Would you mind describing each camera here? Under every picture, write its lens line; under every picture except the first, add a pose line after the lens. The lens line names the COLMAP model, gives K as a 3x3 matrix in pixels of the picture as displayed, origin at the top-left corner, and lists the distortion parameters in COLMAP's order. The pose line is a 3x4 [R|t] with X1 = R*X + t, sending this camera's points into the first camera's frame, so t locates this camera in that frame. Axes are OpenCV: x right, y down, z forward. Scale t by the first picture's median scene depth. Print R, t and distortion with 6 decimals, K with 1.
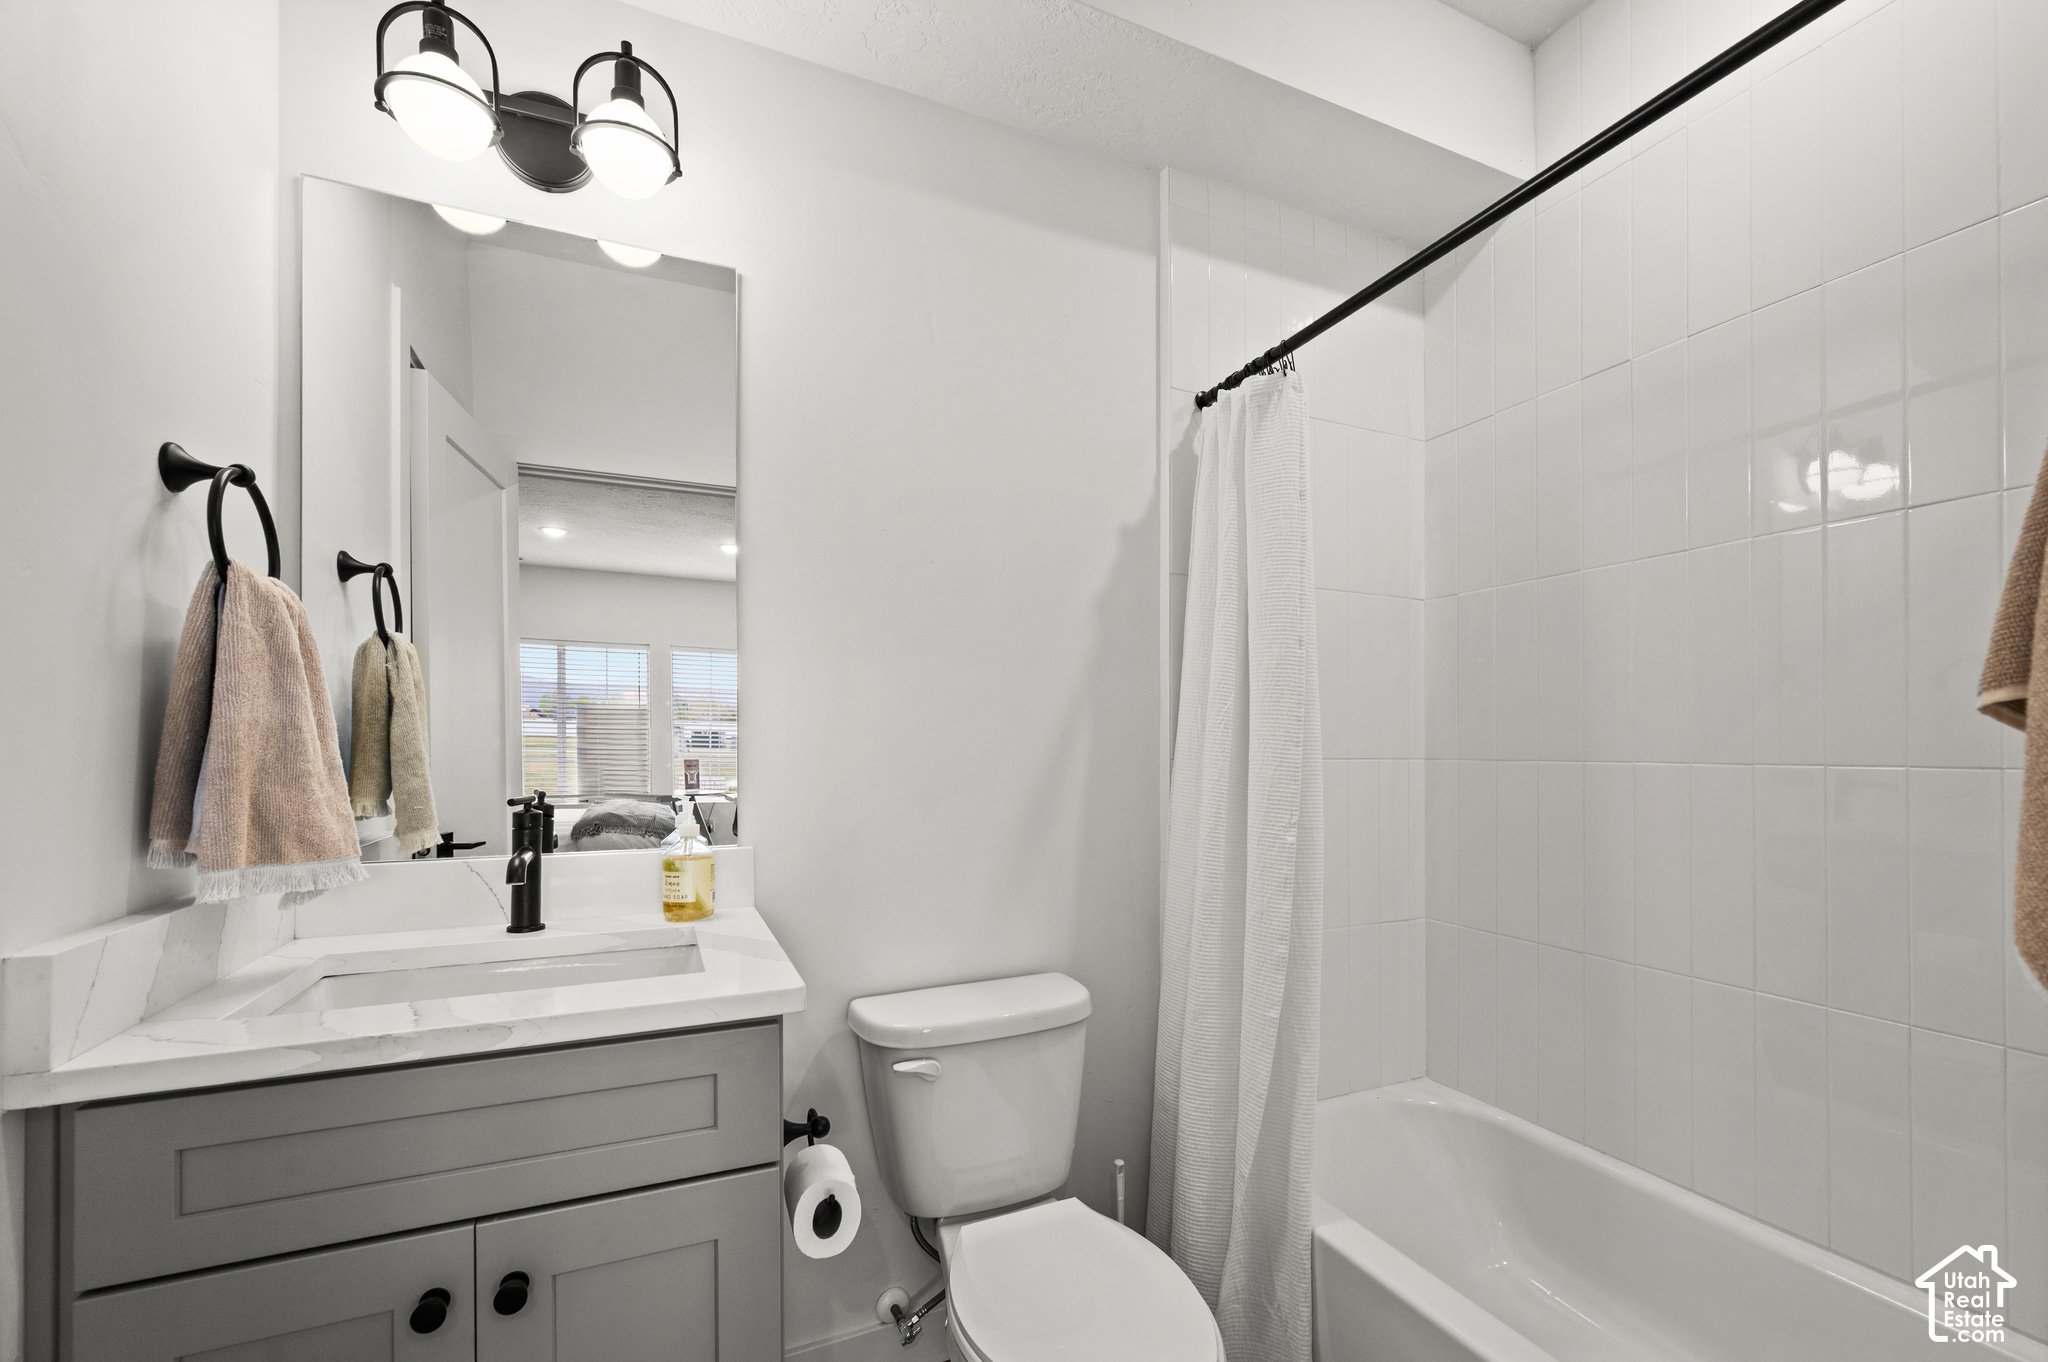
lens RADIAL K [[835.6, 0, 1031.4], [0, 835.6, 753.2], [0, 0, 1]] dist [0.000246, 0.000100]
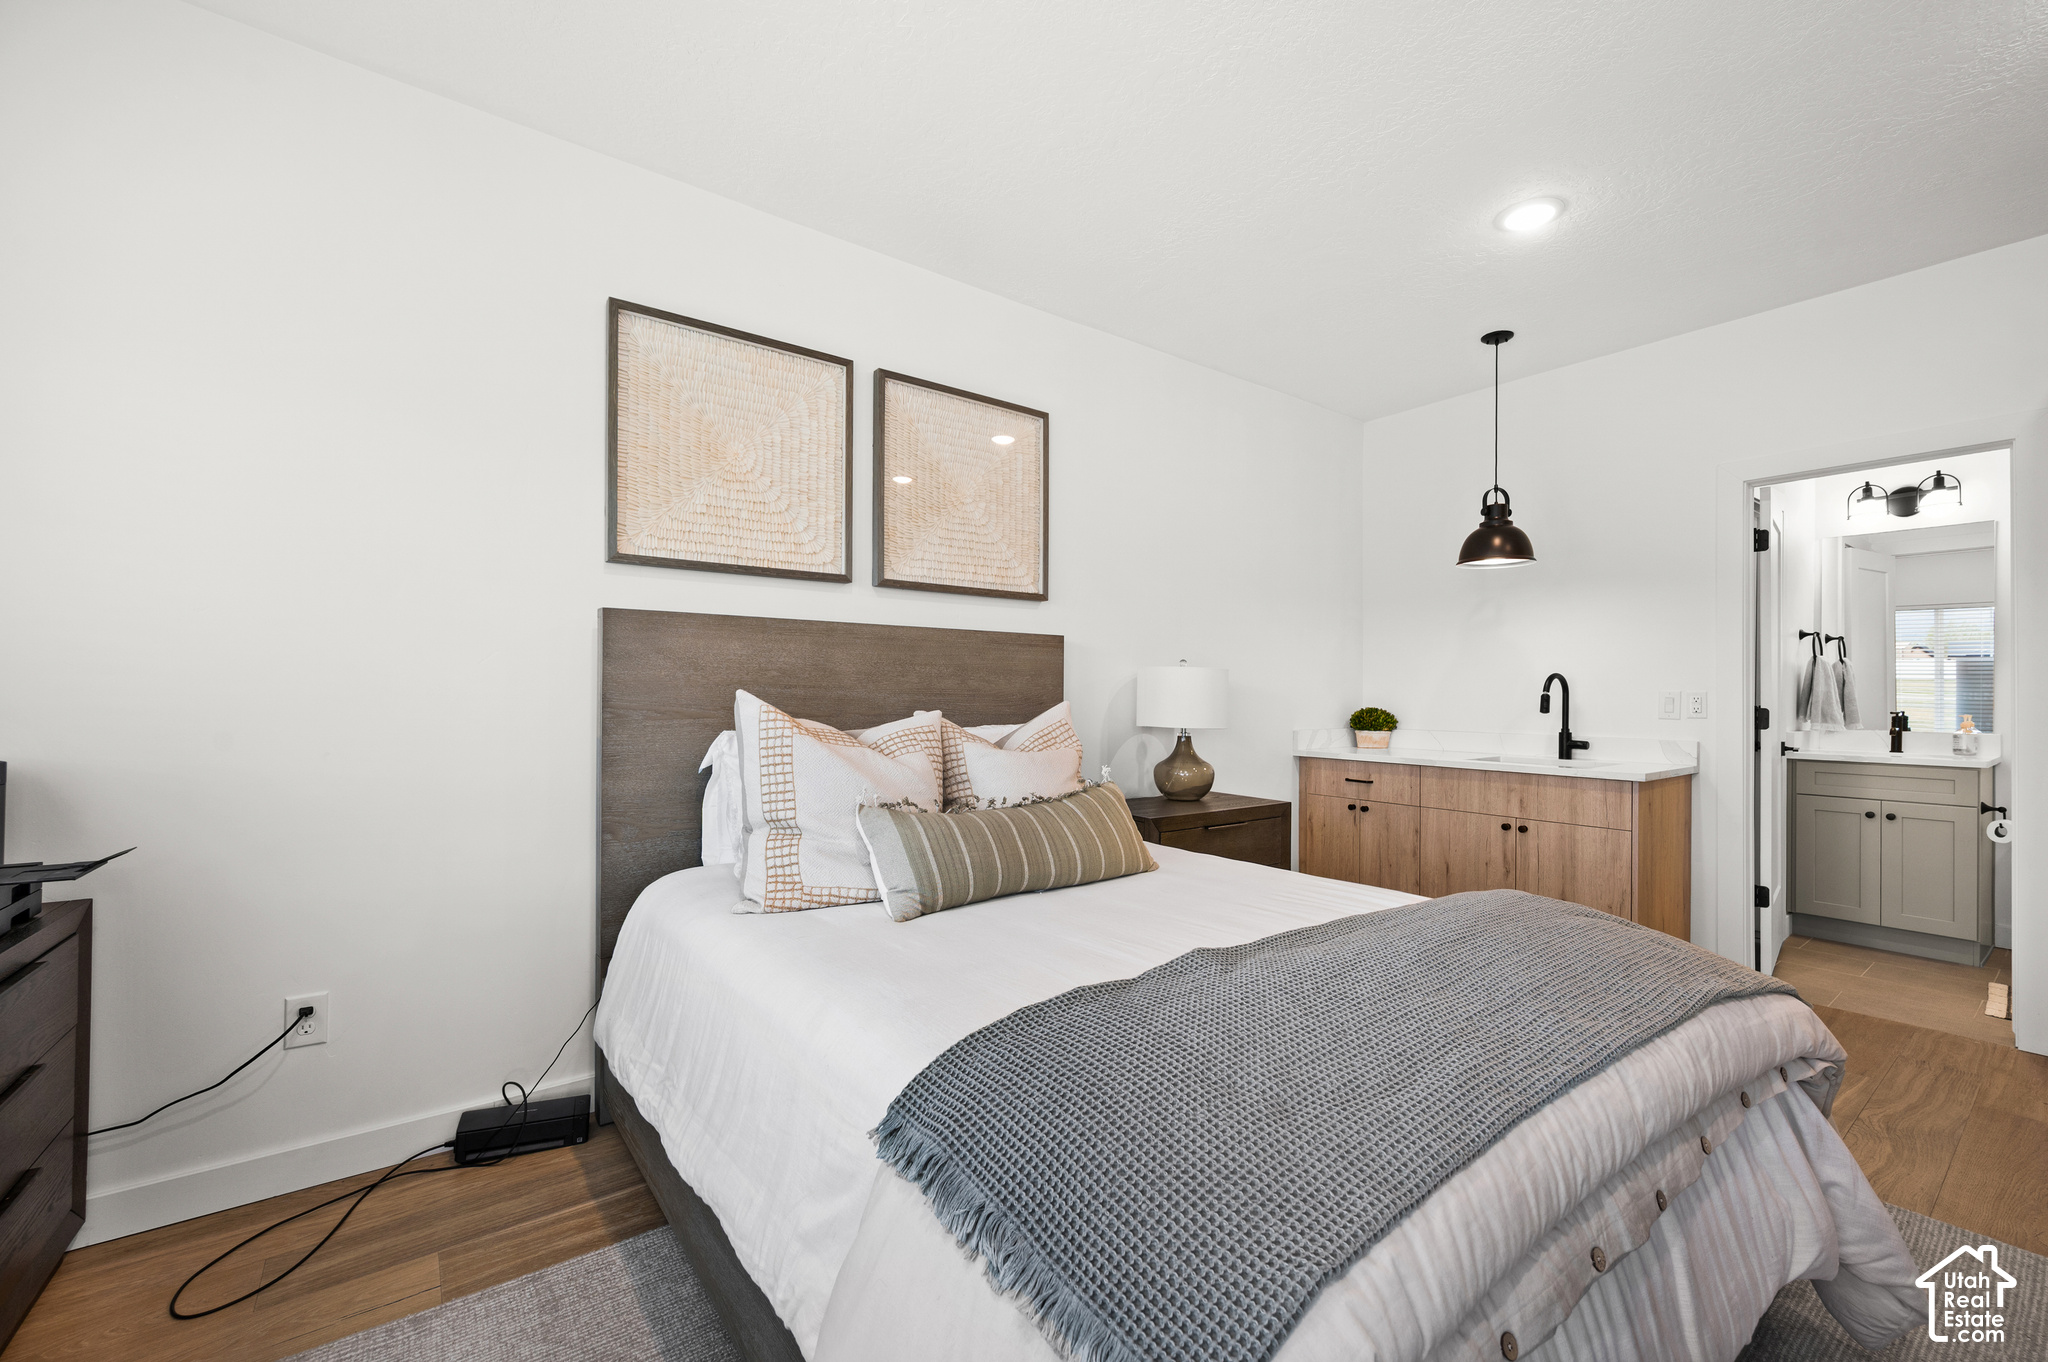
lens RADIAL K [[835.6, 0, 1025.7], [0, 835.6, 690.1], [0, 0, 1]] dist [0.000246, 0.000100]
pose [[0.217558, 0.008054, -0.976014, 1.947716], [-0.008678, 0.999942, 0.006318, -0.024789], [0.976009, 0.007095, 0.217615, -3.206947]]
